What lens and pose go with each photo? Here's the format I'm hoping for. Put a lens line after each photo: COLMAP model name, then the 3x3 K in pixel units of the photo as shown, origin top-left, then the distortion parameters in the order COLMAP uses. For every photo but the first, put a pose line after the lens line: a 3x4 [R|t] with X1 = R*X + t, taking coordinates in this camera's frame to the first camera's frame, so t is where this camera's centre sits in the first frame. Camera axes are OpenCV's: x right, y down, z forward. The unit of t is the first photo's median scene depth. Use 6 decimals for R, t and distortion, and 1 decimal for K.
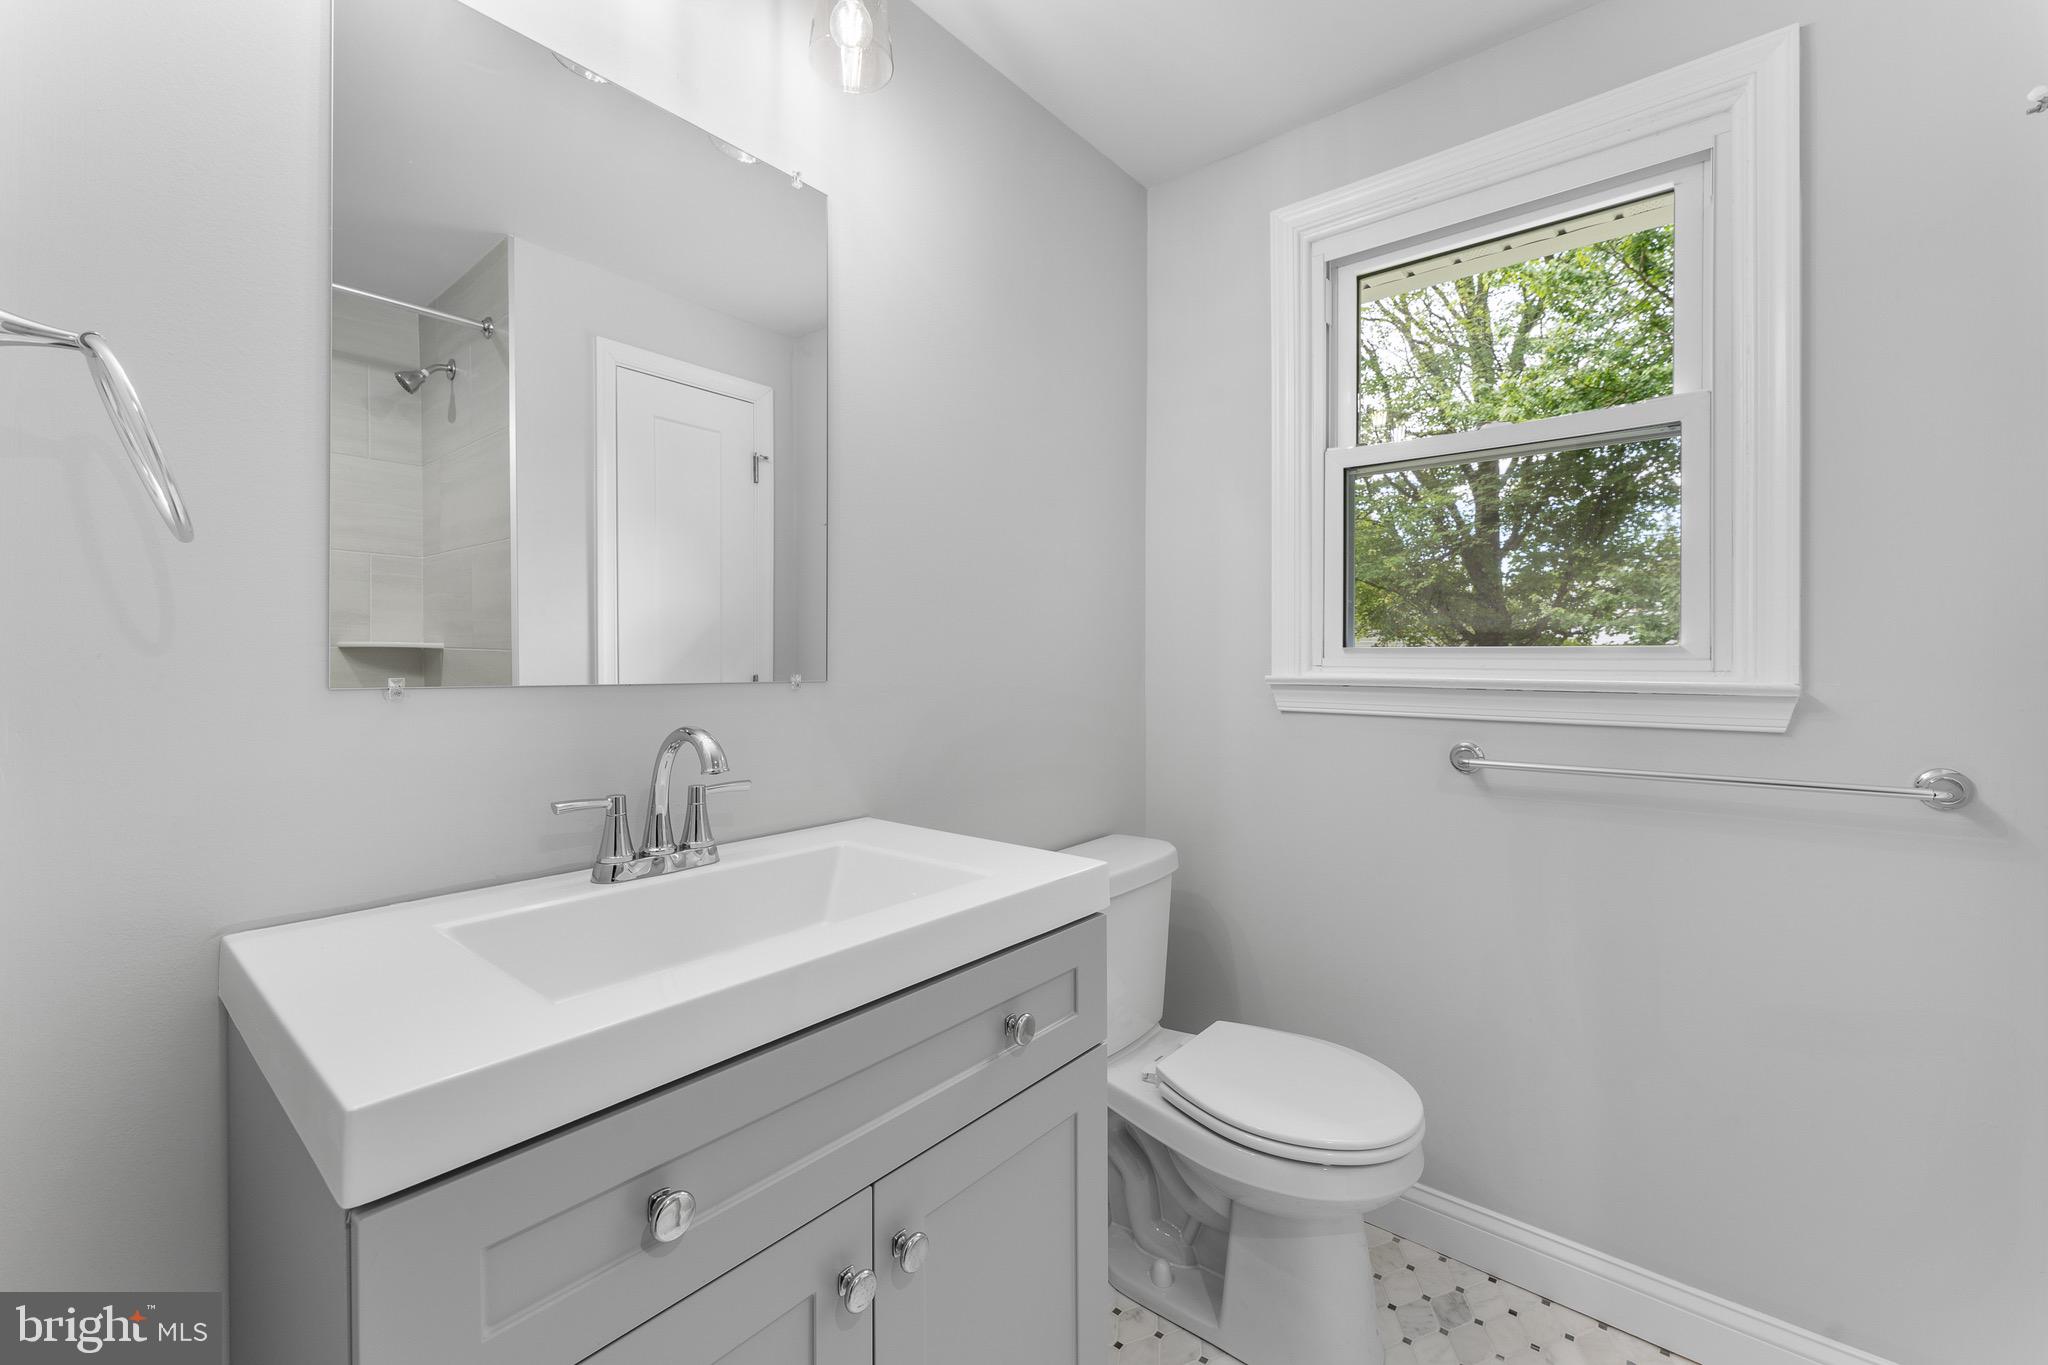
lens RADIAL K [[831.5, 0, 1258.6], [0, 831.5, 682.9], [0, 0, 1]] dist [-0.000399, -0.000140]
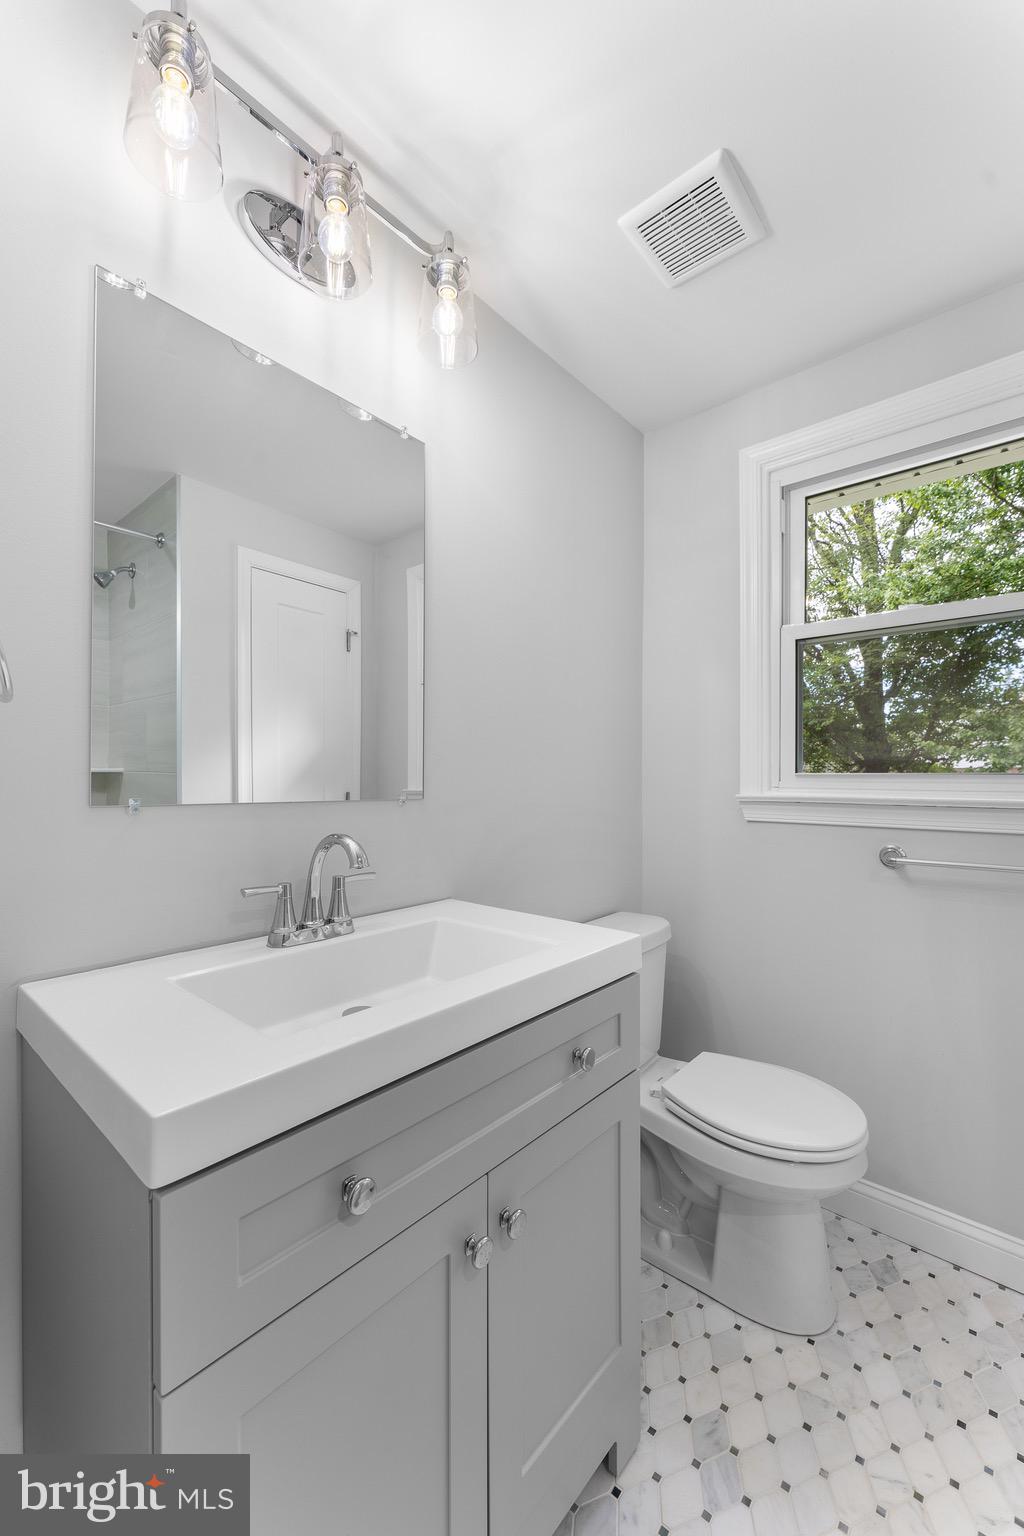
lens RADIAL K [[623.6, 0, 505.5], [0, 623.6, 773.5], [0, 0, 1]] dist [-0.000399, -0.000140]
pose [[0.999660, 0.001014, -0.026039, -0.347703], [-0.001179, 0.999979, -0.006329, -0.036486], [0.026032, 0.006358, 0.999641, -0.017613]]
